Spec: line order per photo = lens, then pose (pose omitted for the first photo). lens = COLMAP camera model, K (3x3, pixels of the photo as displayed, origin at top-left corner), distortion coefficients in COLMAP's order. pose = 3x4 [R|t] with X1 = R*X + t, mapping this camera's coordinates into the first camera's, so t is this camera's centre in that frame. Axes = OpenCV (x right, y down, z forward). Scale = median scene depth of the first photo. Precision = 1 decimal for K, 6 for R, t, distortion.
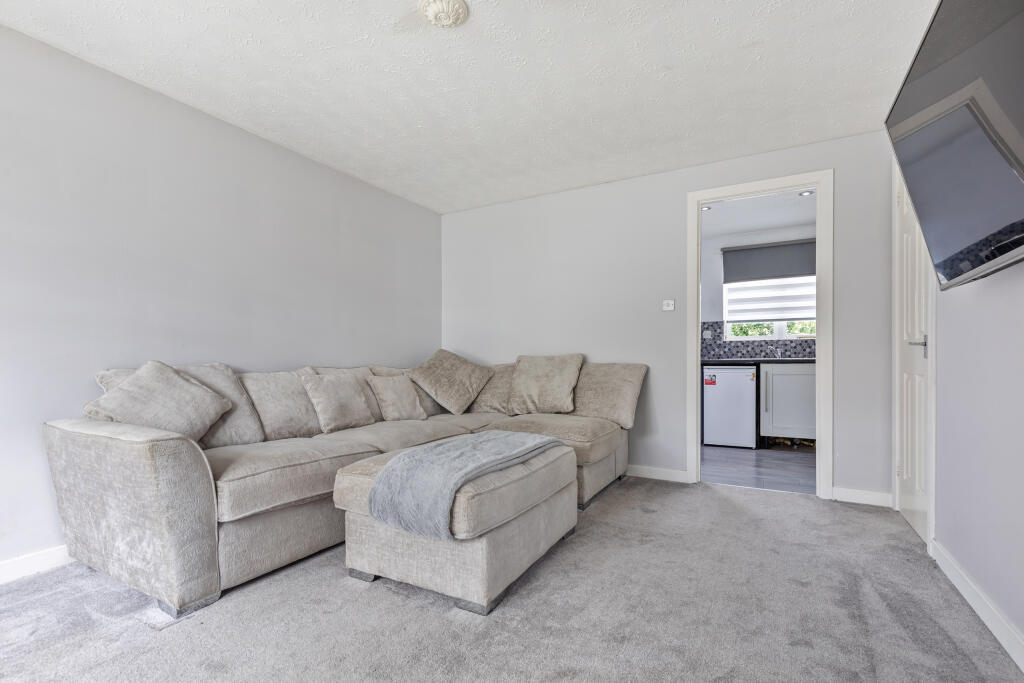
lens RADIAL K [[490.2, 0, 513.5], [0, 490.2, 343.4], [0, 0, 1]] dist [0.001735, 0.000192]
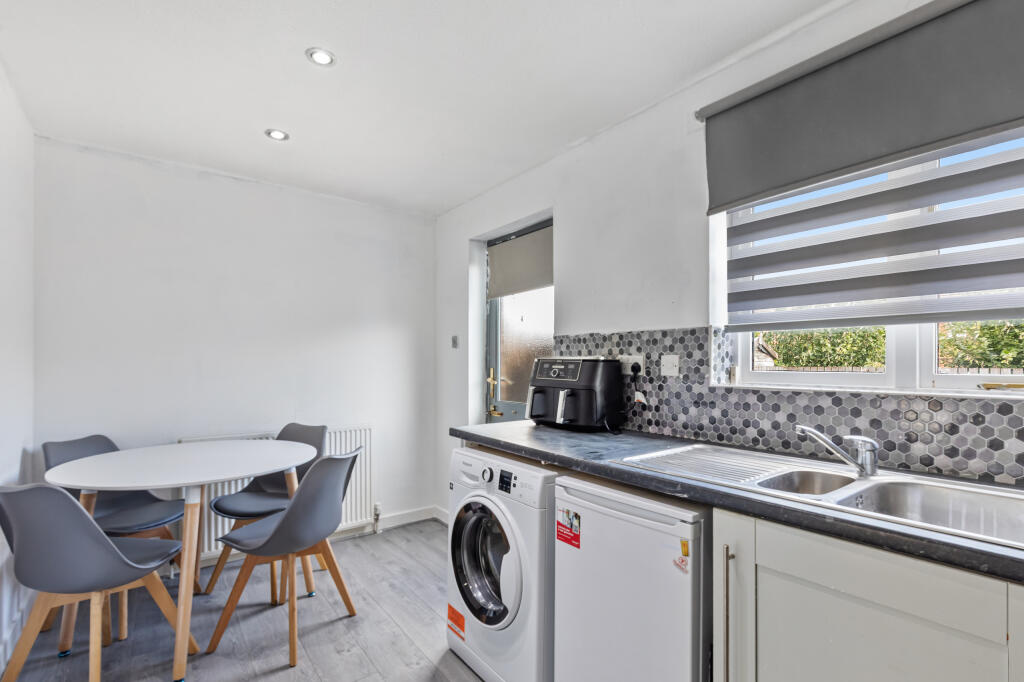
lens RADIAL K [[490.2, 0, 511.0], [0, 490.2, 348.7], [0, 0, 1]] dist [0.001735, 0.000192]
pose [[0.911159, -0.007298, -0.411991, 0.445489], [0.006547, 0.999973, -0.003234, -0.030252], [0.412004, 0.000249, 0.911182, 0.643919]]
